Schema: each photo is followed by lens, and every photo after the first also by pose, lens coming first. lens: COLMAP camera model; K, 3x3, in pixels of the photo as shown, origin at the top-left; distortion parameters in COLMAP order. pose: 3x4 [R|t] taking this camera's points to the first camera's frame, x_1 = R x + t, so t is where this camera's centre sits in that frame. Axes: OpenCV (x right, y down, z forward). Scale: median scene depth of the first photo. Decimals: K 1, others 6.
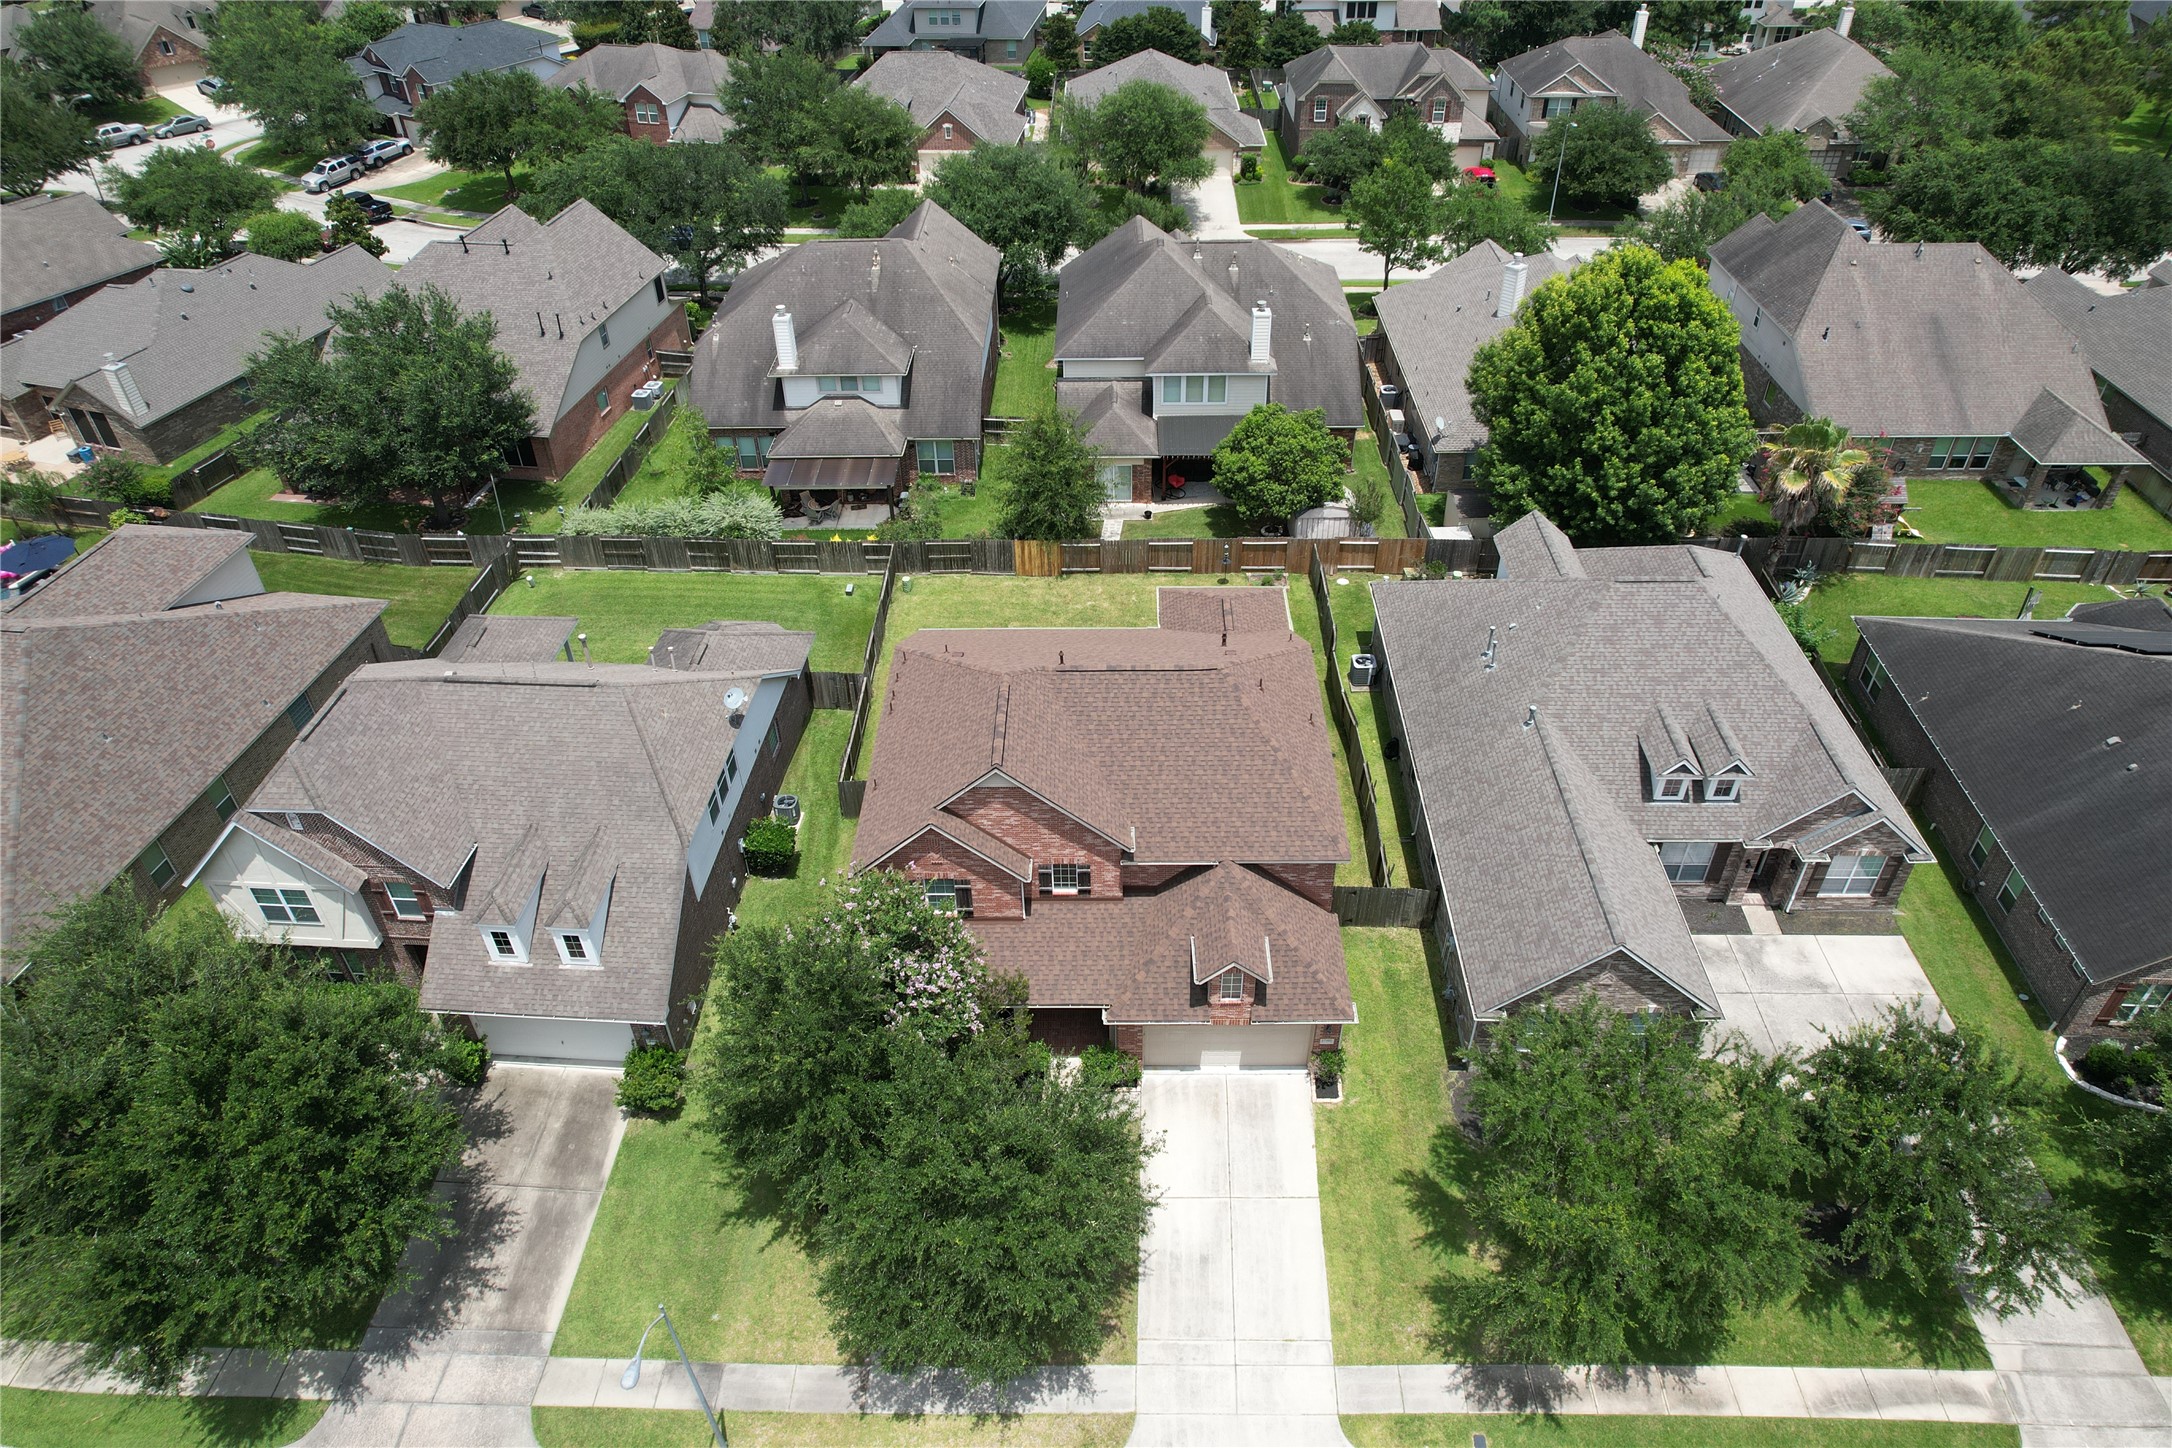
lens RADIAL K [[1381.9, 0, 1086.0], [0, 1381.9, 724.0], [0, 0, 1]] dist [-0.051499, 0.035780]
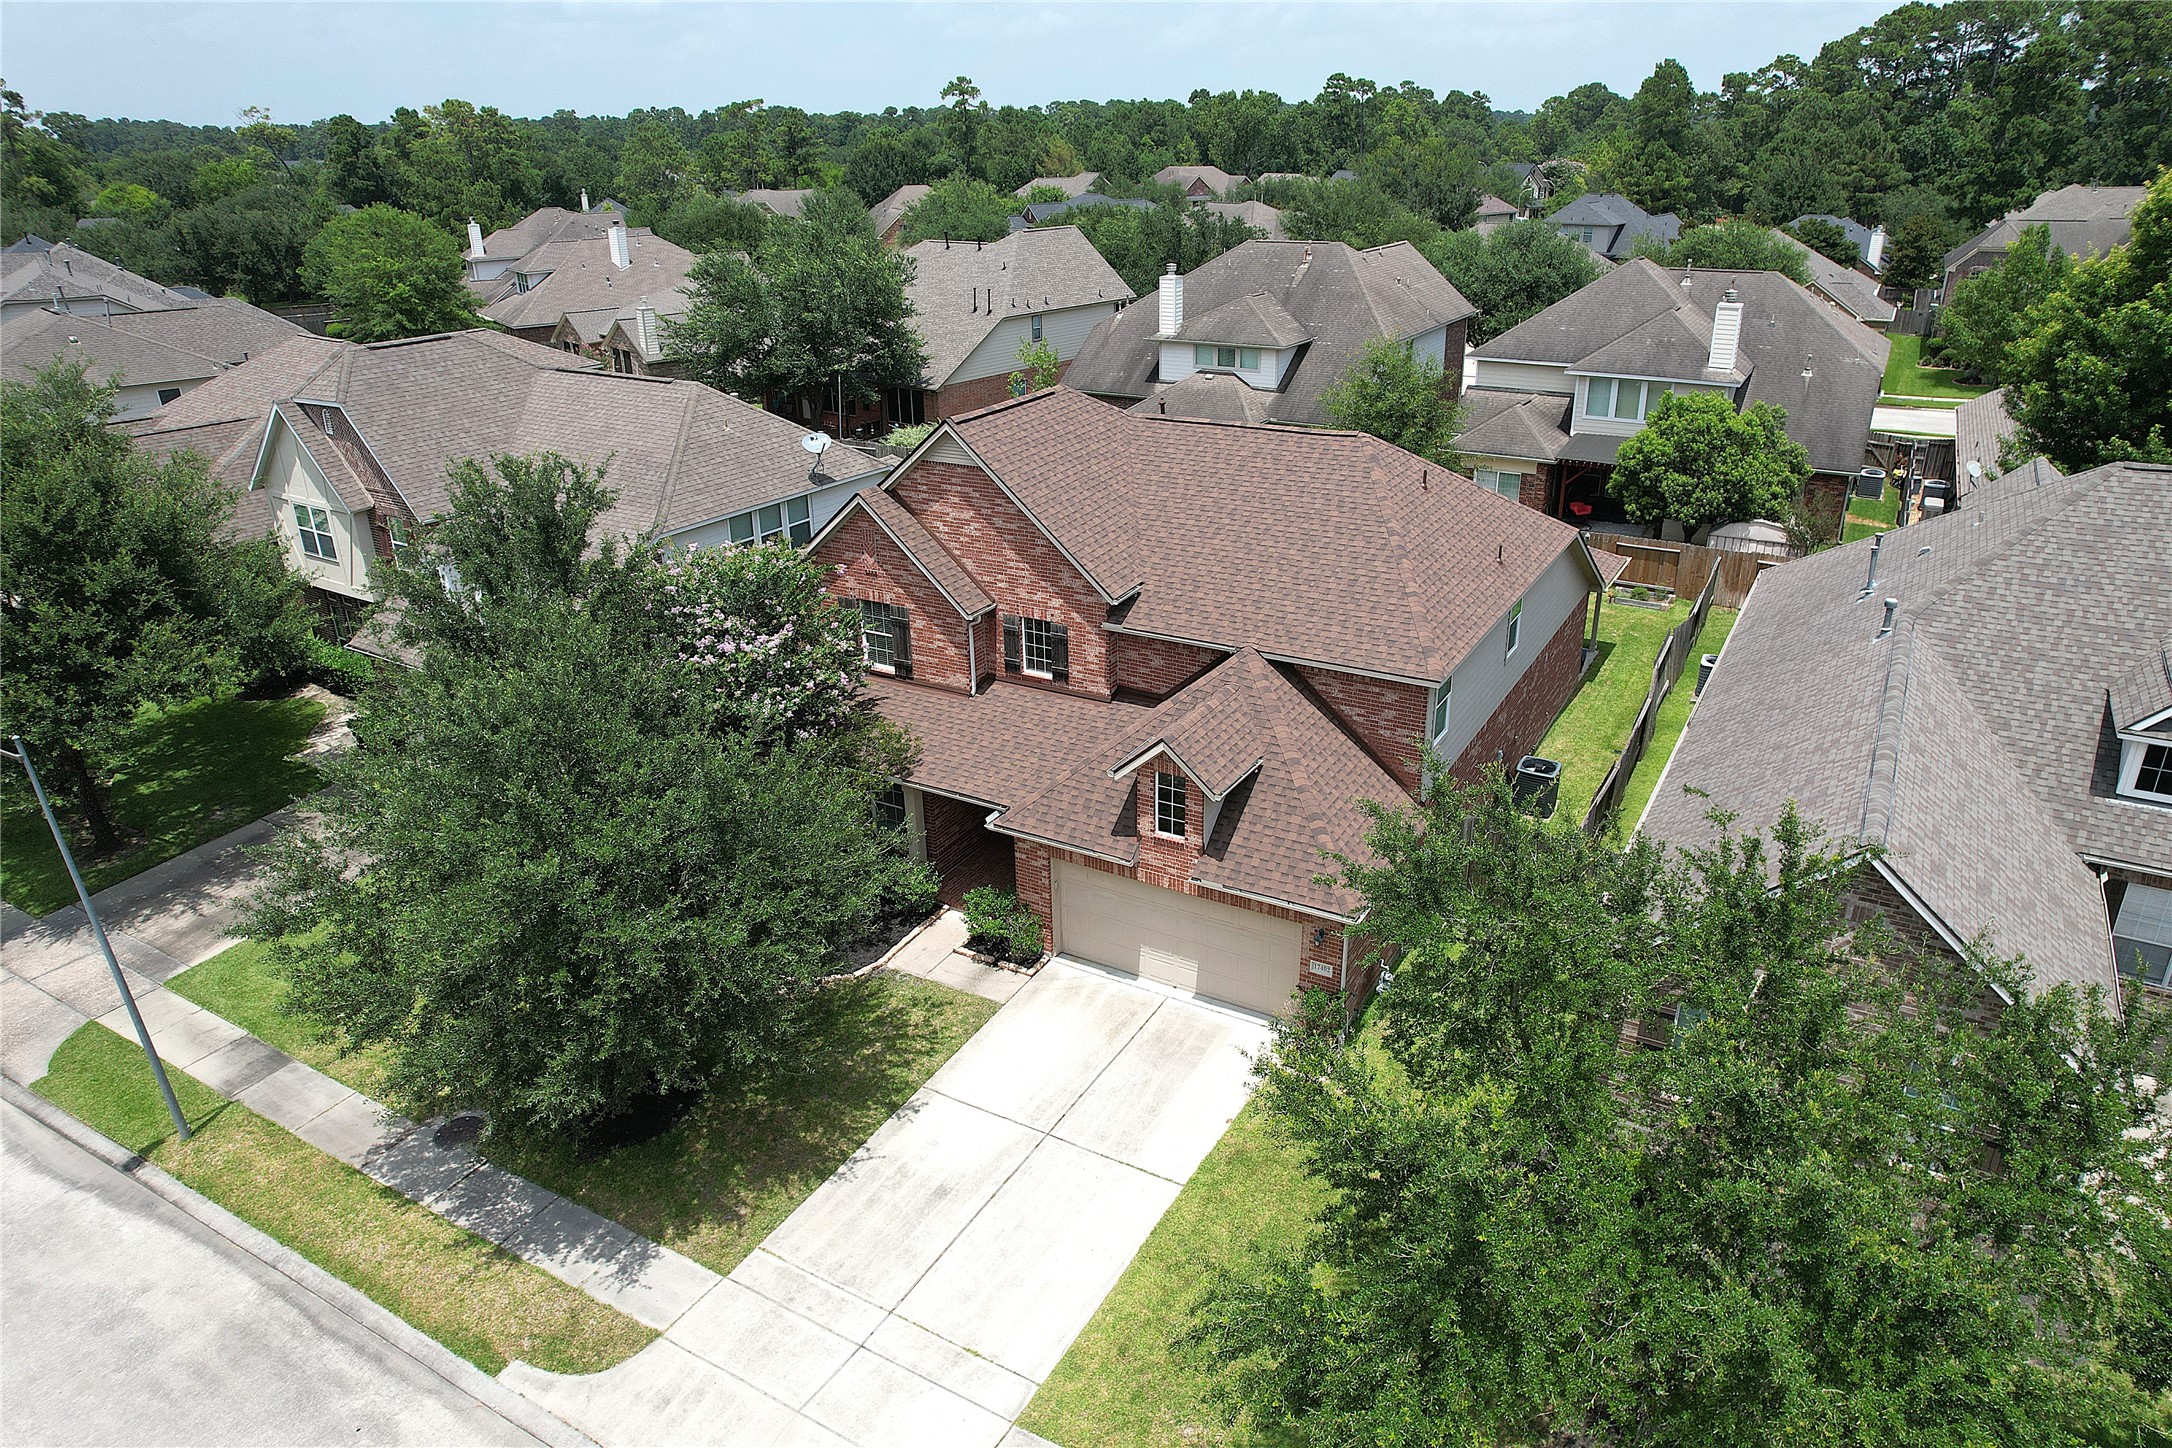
lens RADIAL K [[1381.9, 0, 1086.0], [0, 1381.9, 724.0], [0, 0, 1]] dist [-0.051499, 0.035780]
pose [[0.873276, 0.200310, -0.444145, 0.323554], [-0.302072, 0.937828, -0.170973, 0.260951], [0.382284, 0.283470, 0.879491, 0.420083]]
